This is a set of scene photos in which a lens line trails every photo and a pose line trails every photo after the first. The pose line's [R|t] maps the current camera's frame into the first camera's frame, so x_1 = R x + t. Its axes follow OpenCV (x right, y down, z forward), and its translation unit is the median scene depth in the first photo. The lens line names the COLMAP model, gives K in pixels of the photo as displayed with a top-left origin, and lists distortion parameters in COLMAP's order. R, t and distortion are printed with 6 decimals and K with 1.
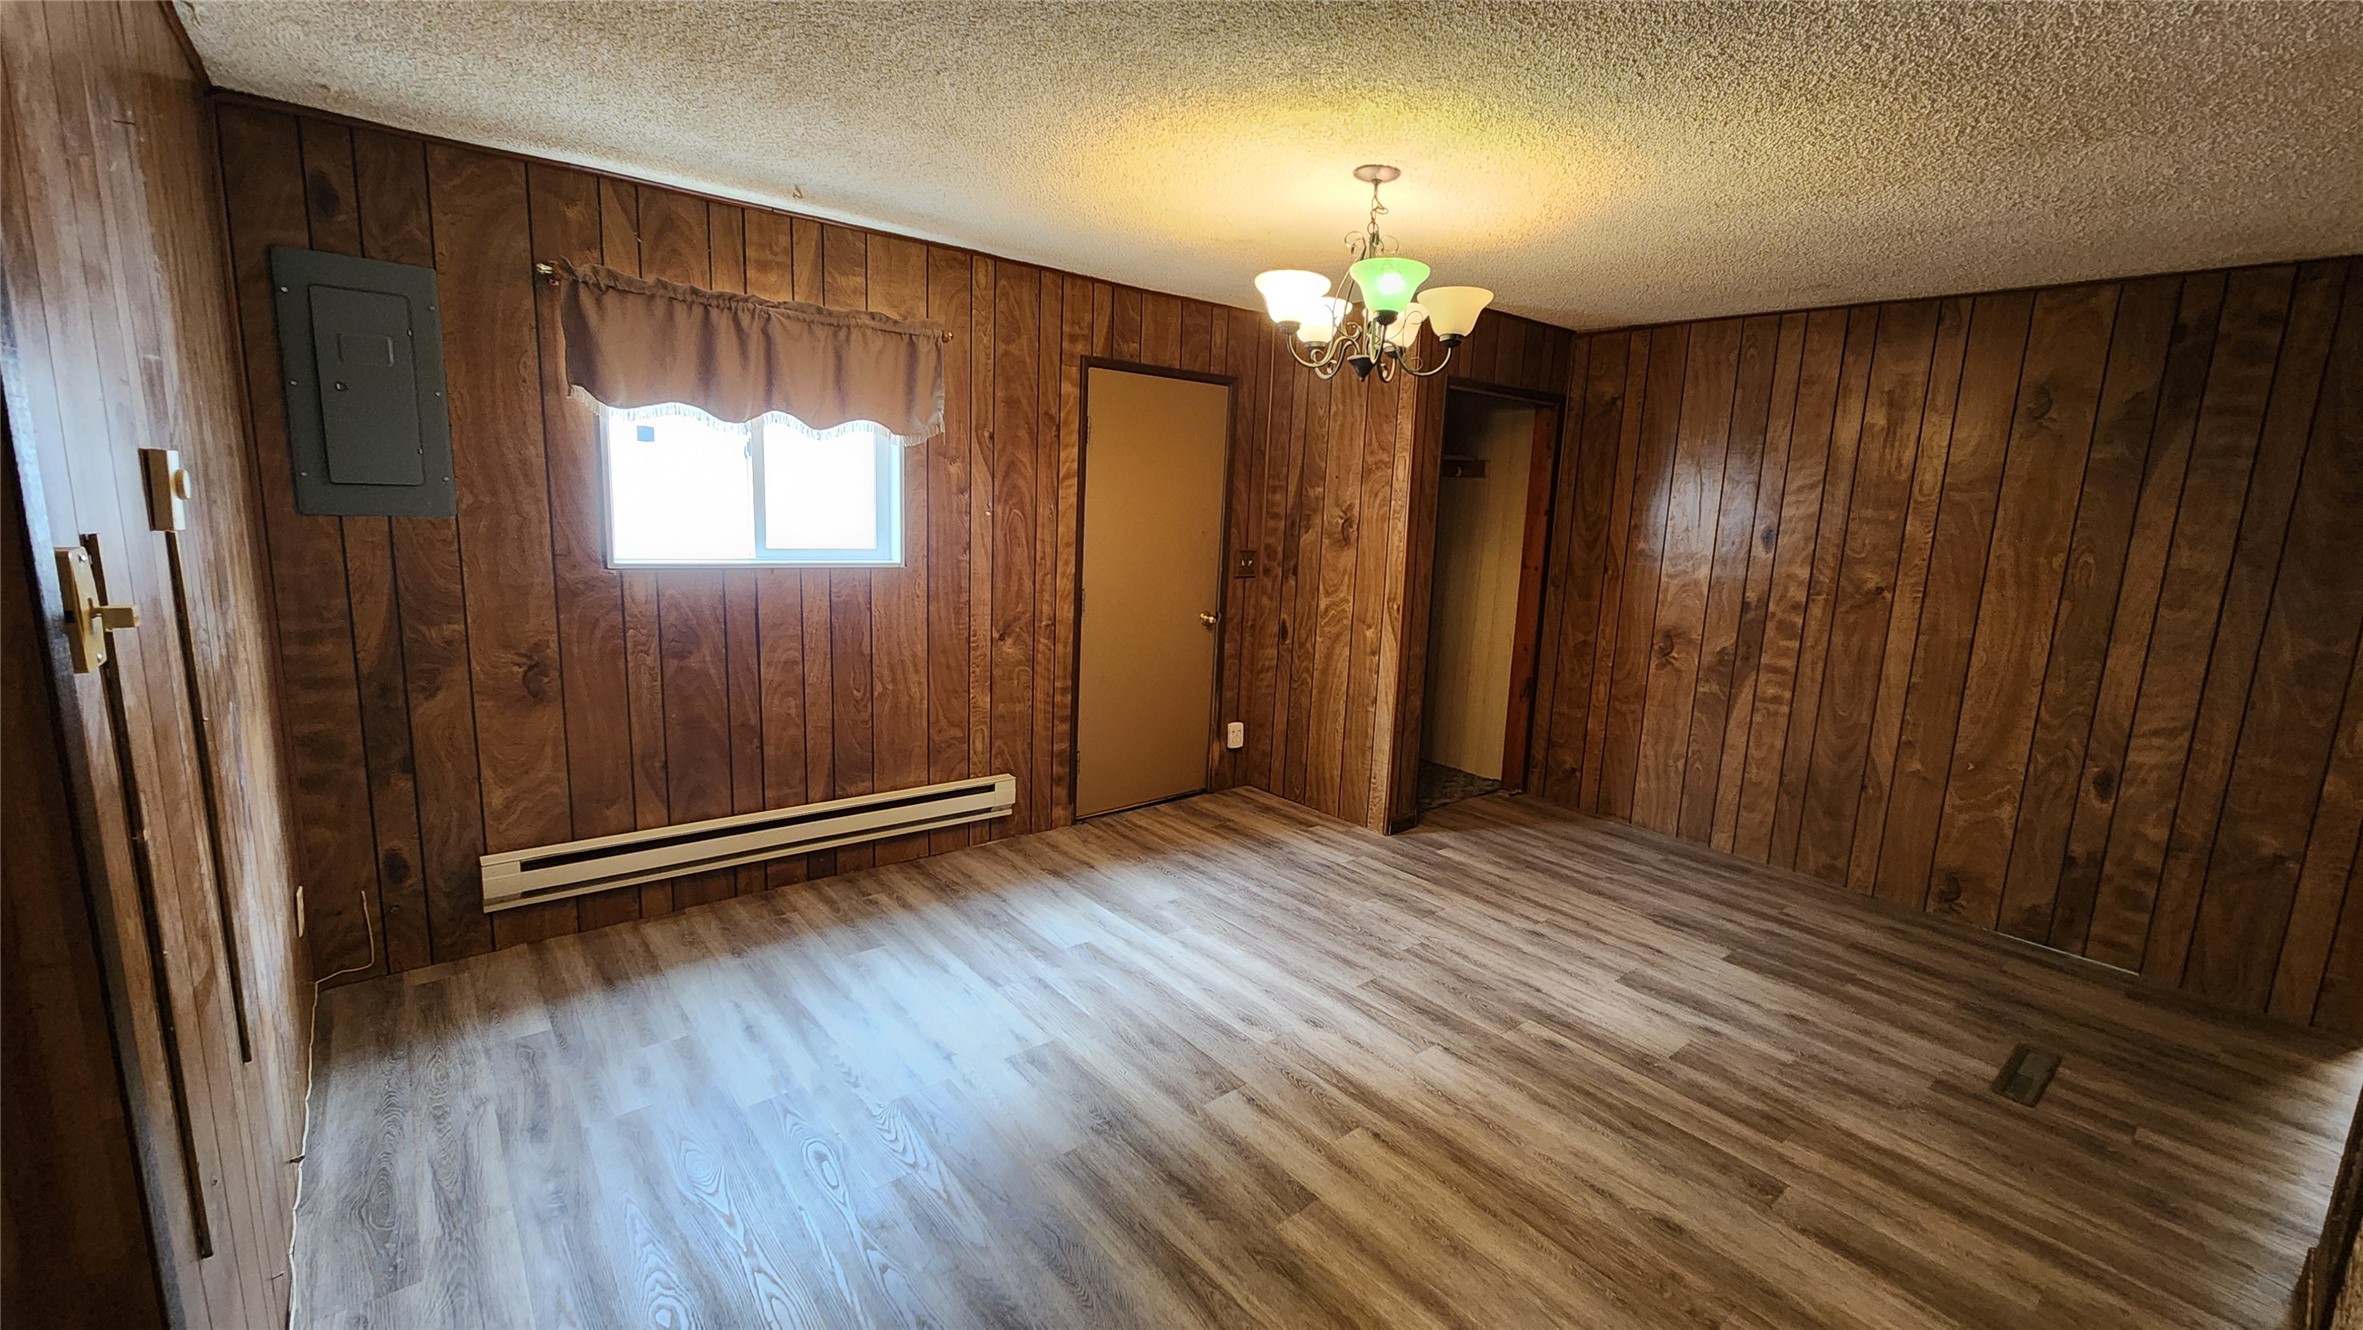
lens RADIAL K [[963.8, 0, 1200.5], [0, 963.8, 657.0], [0, 0, 1]] dist [0.000629, -0.000992]
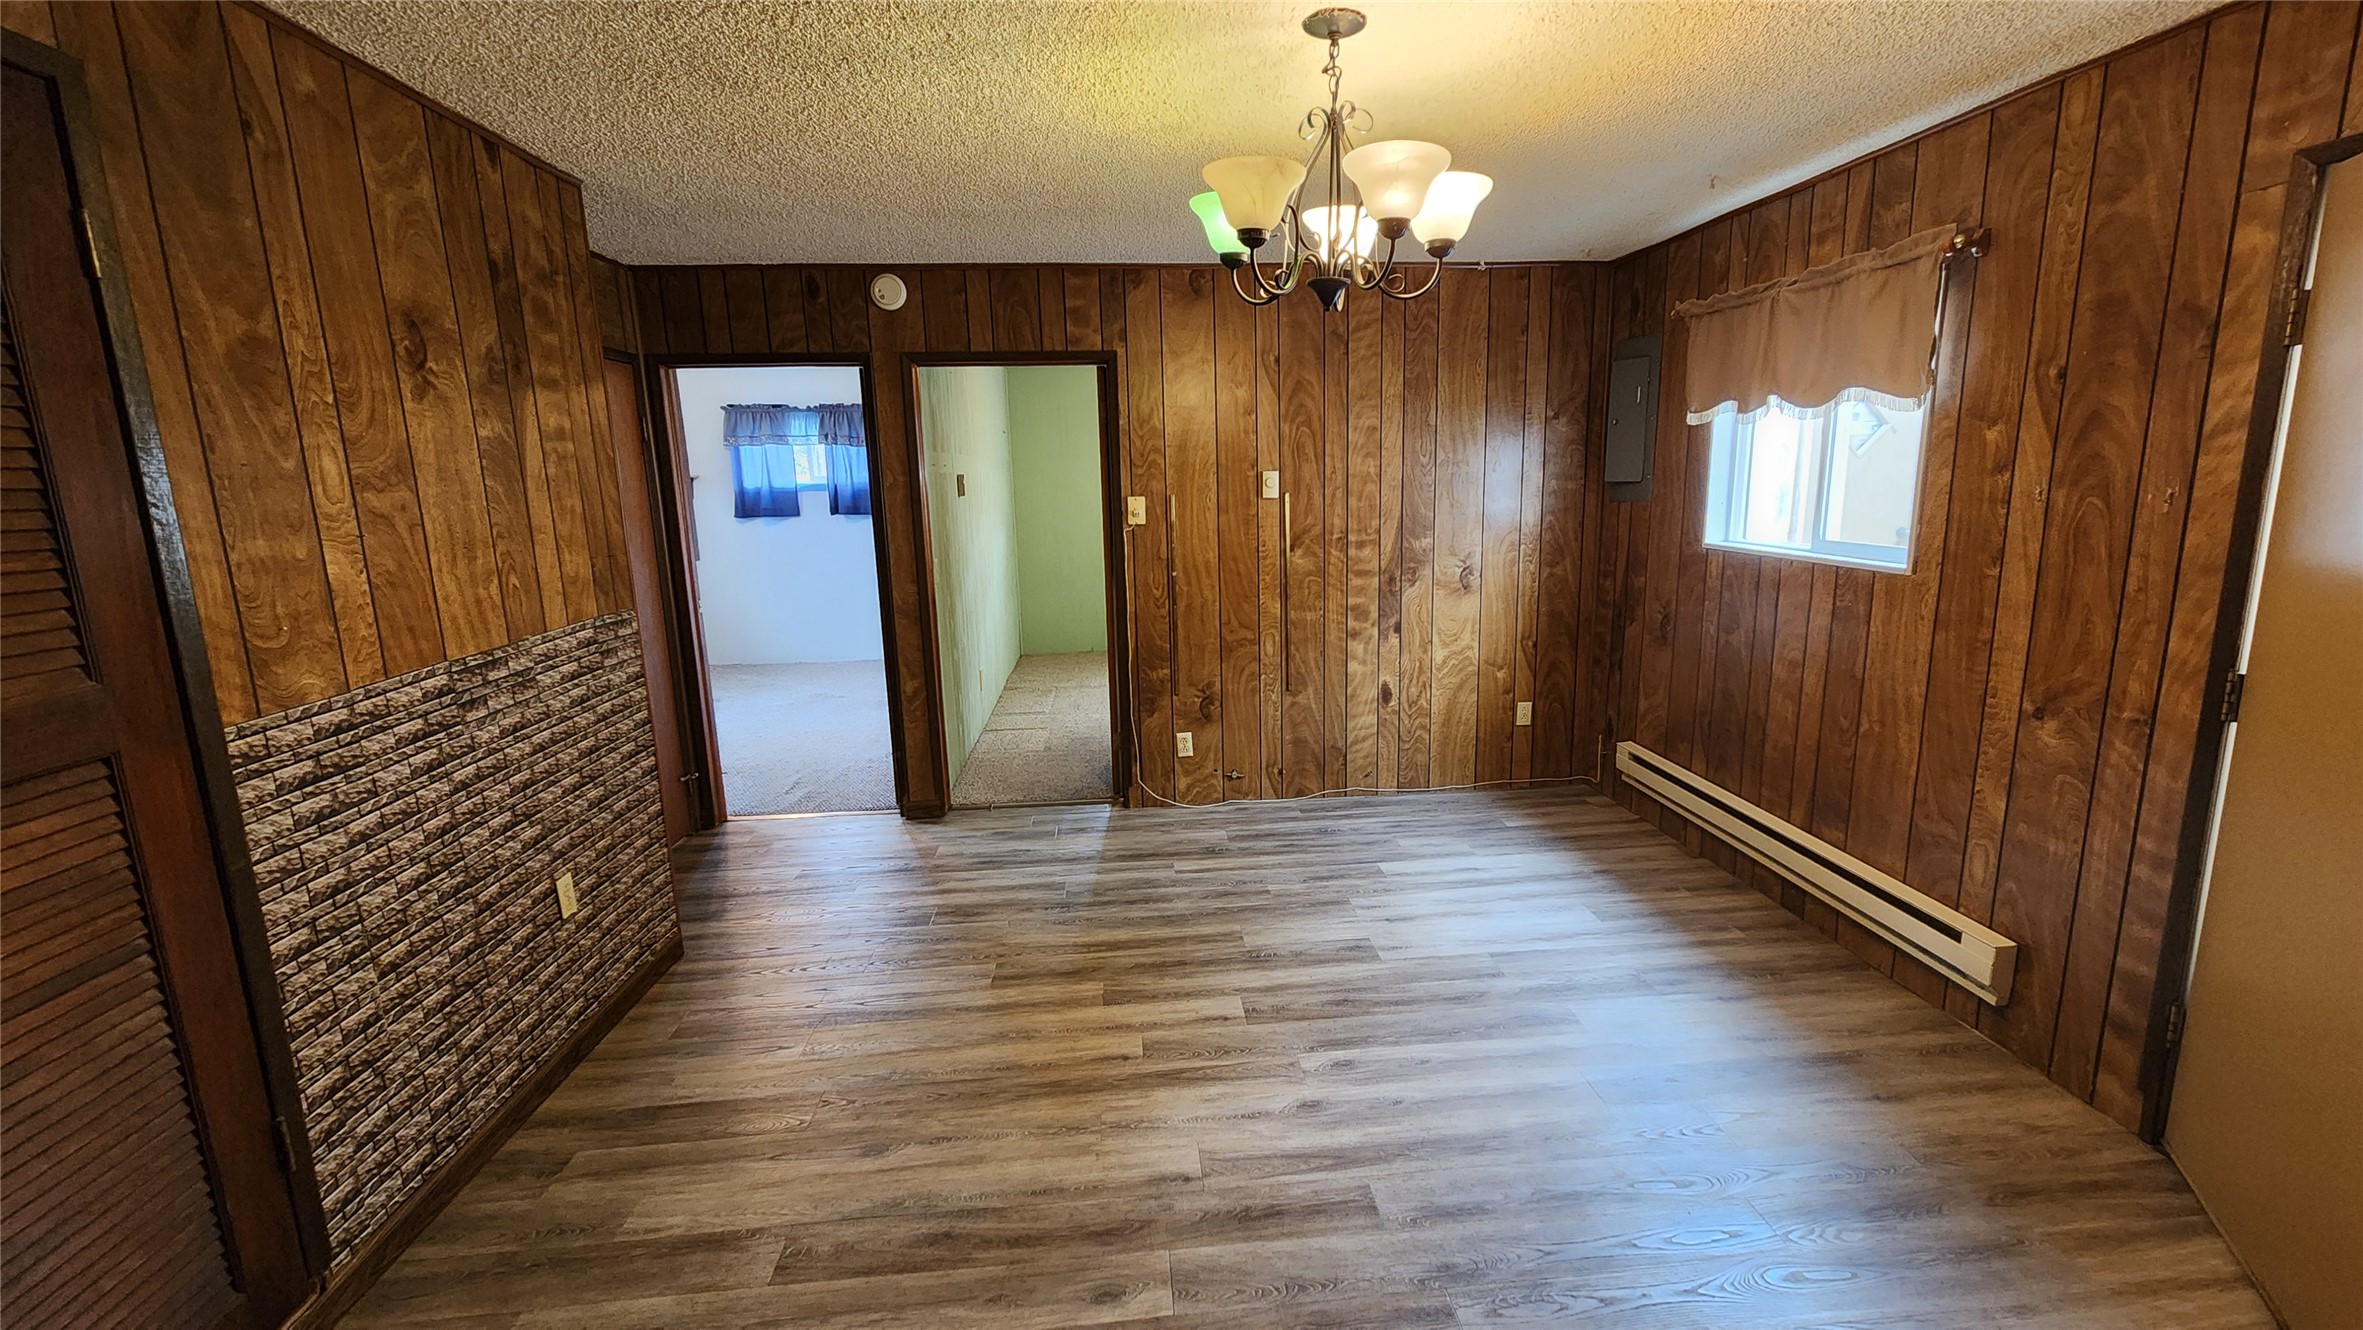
lens RADIAL K [[963.8, 0, 1213.2], [0, 963.8, 656.1], [0, 0, 1]] dist [0.000629, -0.000992]
pose [[-0.559201, 0.121549, -0.820074, 0.737111], [-0.143676, 0.960016, 0.240262, -0.164012], [0.816488, 0.252179, -0.519378, 1.171713]]
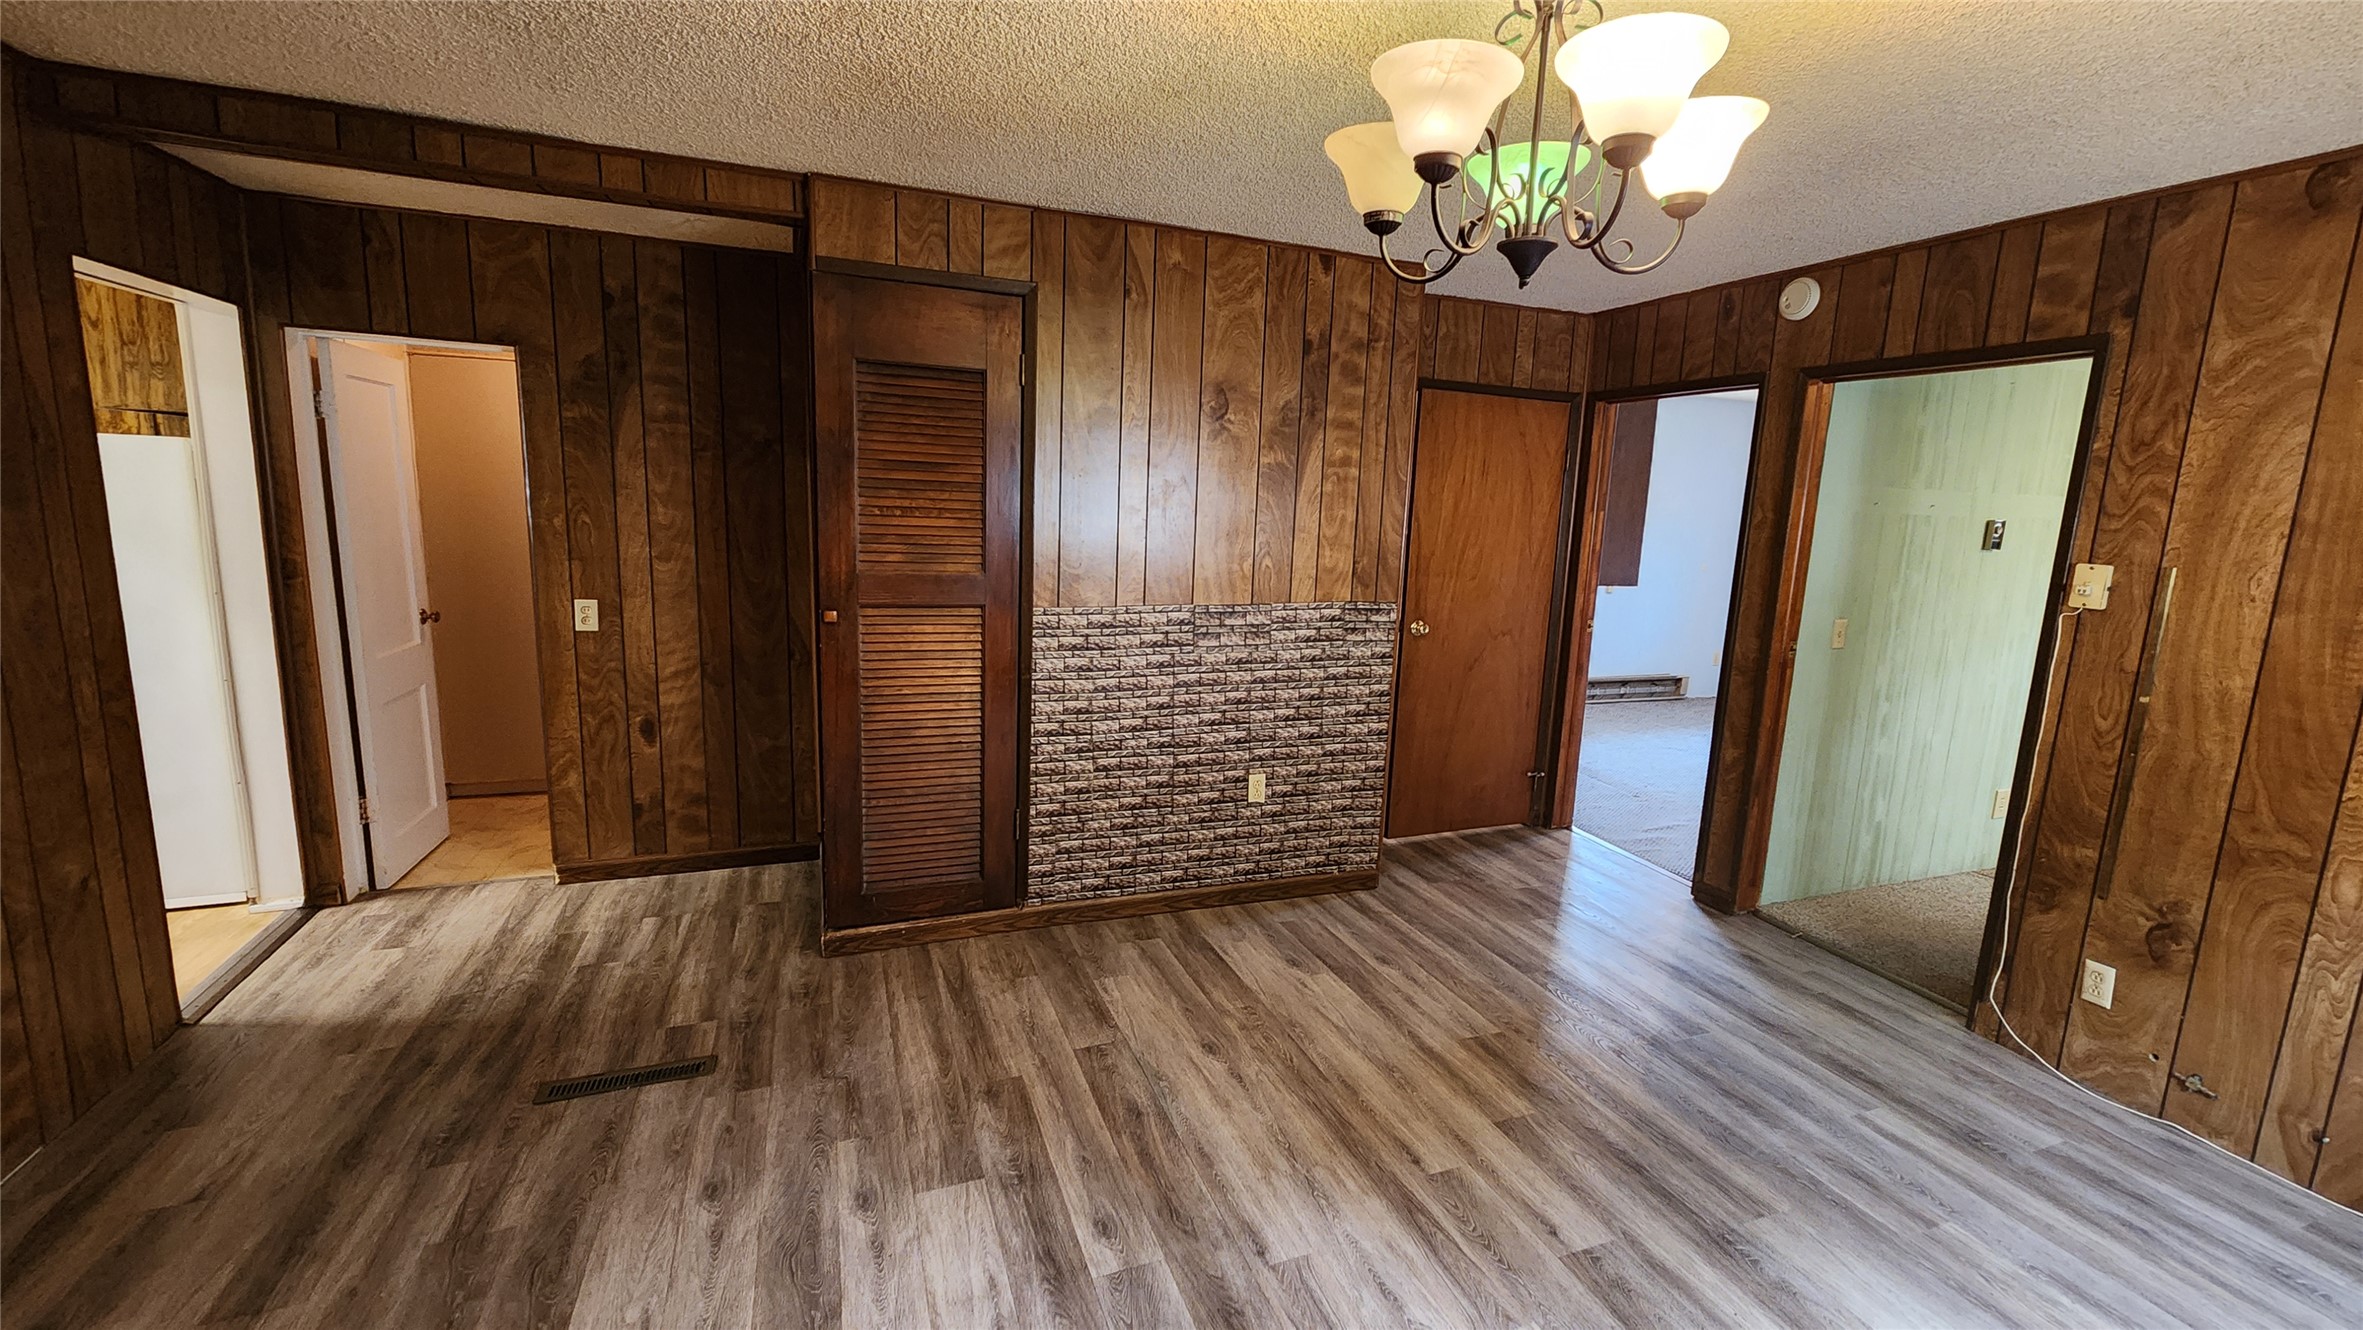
lens RADIAL K [[963.8, 0, 1195.8], [0, 963.8, 659.3], [0, 0, 1]] dist [0.000629, -0.000992]
pose [[-0.945792, -0.131483, 0.296969, 0.130204], [-0.025705, 0.941823, 0.335126, -0.222803], [-0.323755, 0.309326, -0.894147, 1.358413]]
